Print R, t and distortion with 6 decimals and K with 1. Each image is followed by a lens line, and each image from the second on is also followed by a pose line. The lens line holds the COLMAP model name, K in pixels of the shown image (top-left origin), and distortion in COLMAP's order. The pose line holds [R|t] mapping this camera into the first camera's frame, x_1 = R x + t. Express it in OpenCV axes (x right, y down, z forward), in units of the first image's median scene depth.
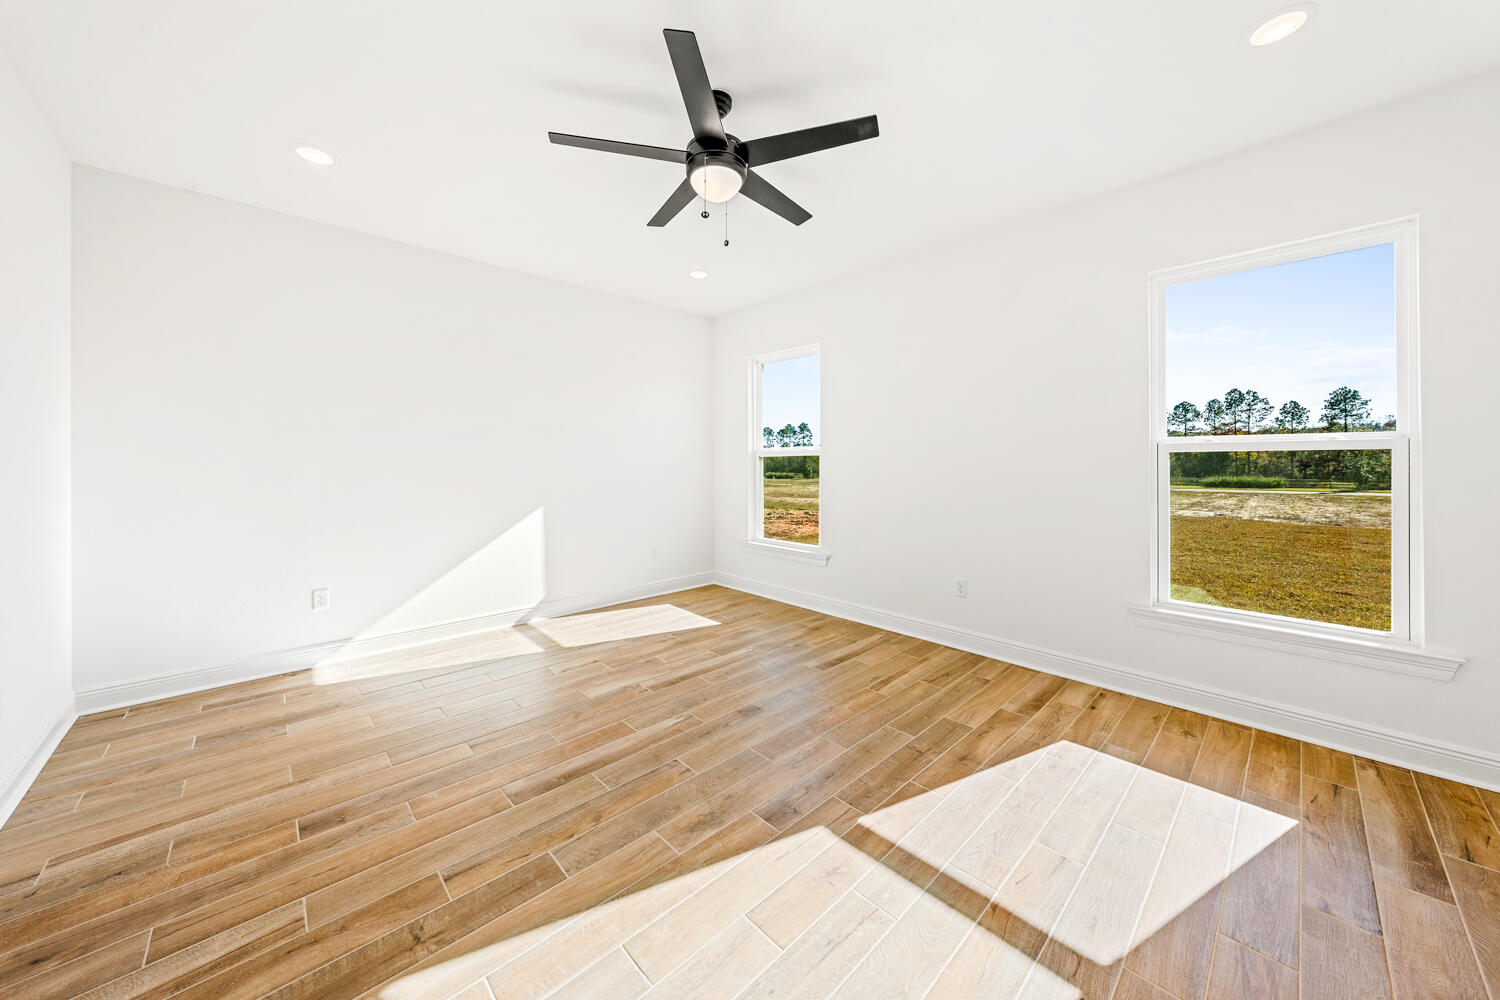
lens RADIAL K [[519.5, 0, 745.4], [0, 519.5, 471.2], [0, 0, 1]] dist [0.000162, -0.000066]
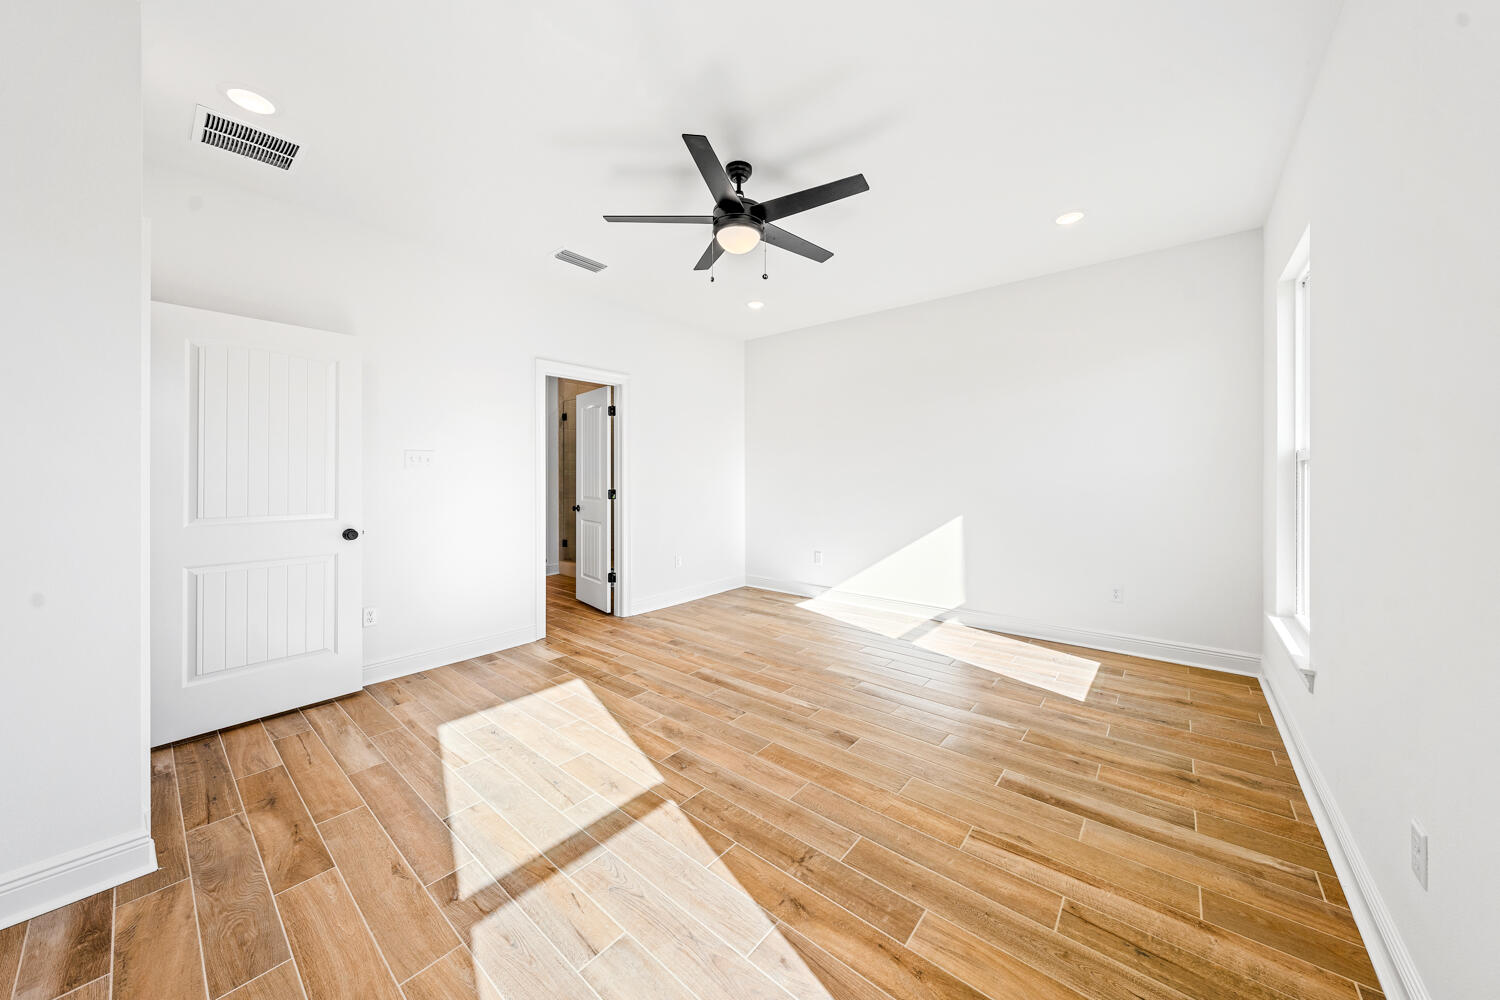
lens RADIAL K [[519.5, 0, 745.4], [0, 519.5, 471.2], [0, 0, 1]] dist [0.000162, -0.000066]
pose [[0.116909, -0.003740, -0.993136, 1.142910], [-0.014333, 0.999882, -0.005453, -0.012725], [0.993039, 0.014872, 0.116842, 0.883144]]
